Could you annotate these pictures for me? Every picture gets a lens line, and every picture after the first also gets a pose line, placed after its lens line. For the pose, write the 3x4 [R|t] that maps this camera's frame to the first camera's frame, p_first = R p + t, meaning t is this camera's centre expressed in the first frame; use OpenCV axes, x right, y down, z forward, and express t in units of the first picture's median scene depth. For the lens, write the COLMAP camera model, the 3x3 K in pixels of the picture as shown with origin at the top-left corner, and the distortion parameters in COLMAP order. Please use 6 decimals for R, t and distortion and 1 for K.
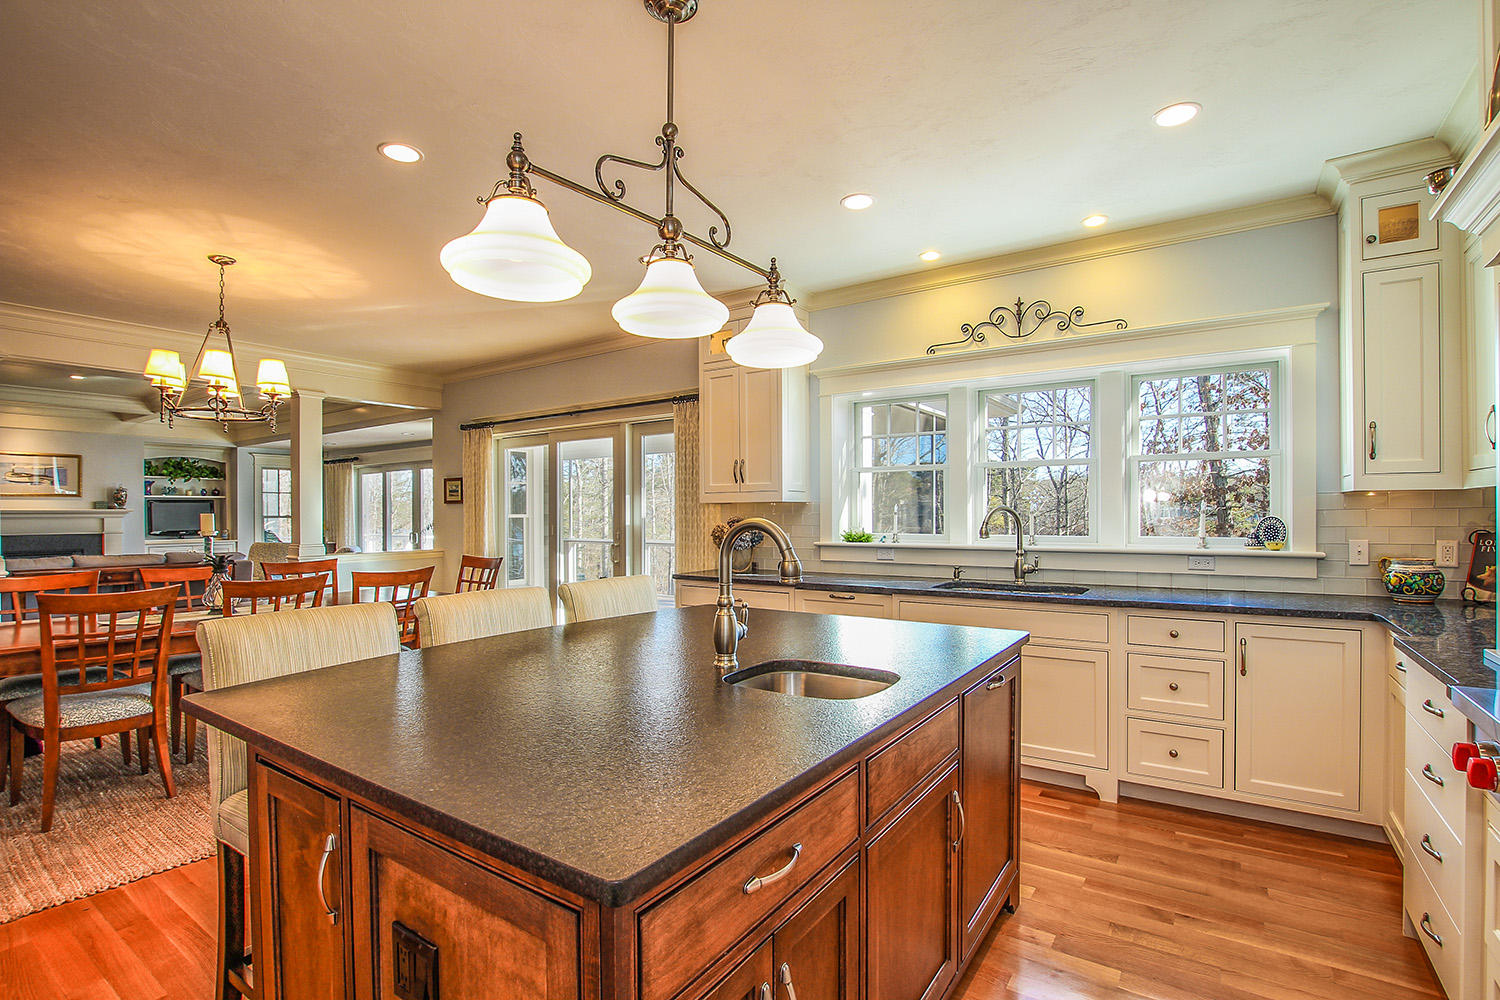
lens RADIAL K [[700.4, 0, 760.3], [0, 700.4, 508.7], [0, 0, 1]] dist [-0.004107, -0.000427]
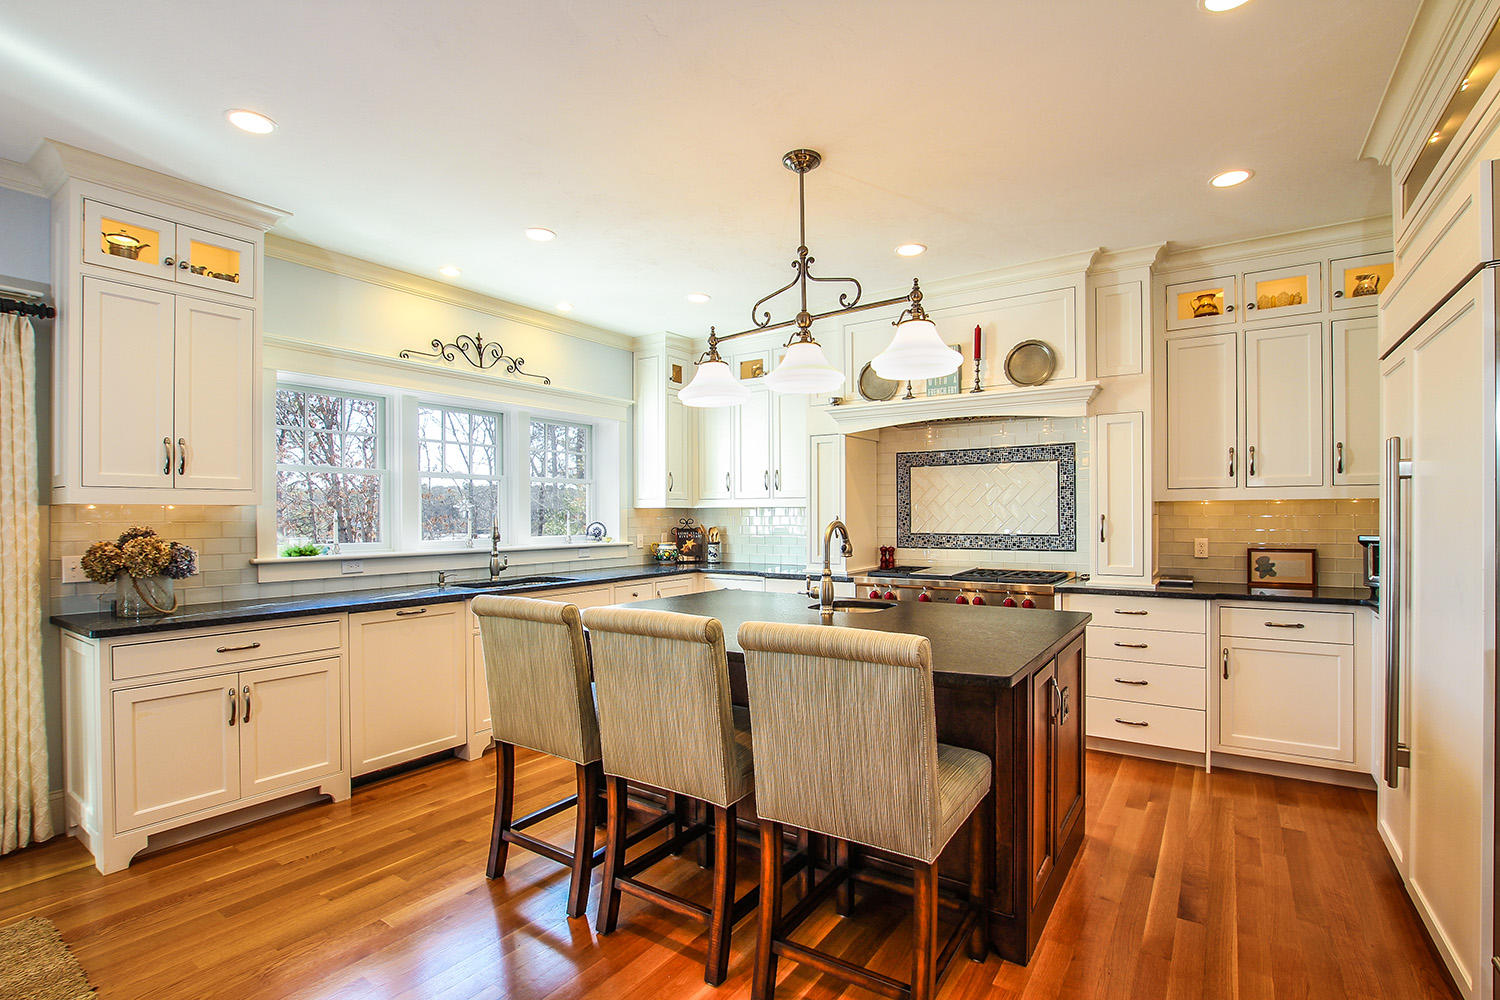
lens RADIAL K [[700.4, 0, 759.4], [0, 700.4, 511.2], [0, 0, 1]] dist [-0.004107, -0.000427]
pose [[0.015759, 0.017841, 0.999717, -0.772275], [0.006571, 0.999817, -0.017946, 0.015556], [-0.999854, 0.006852, 0.015639, 0.521018]]
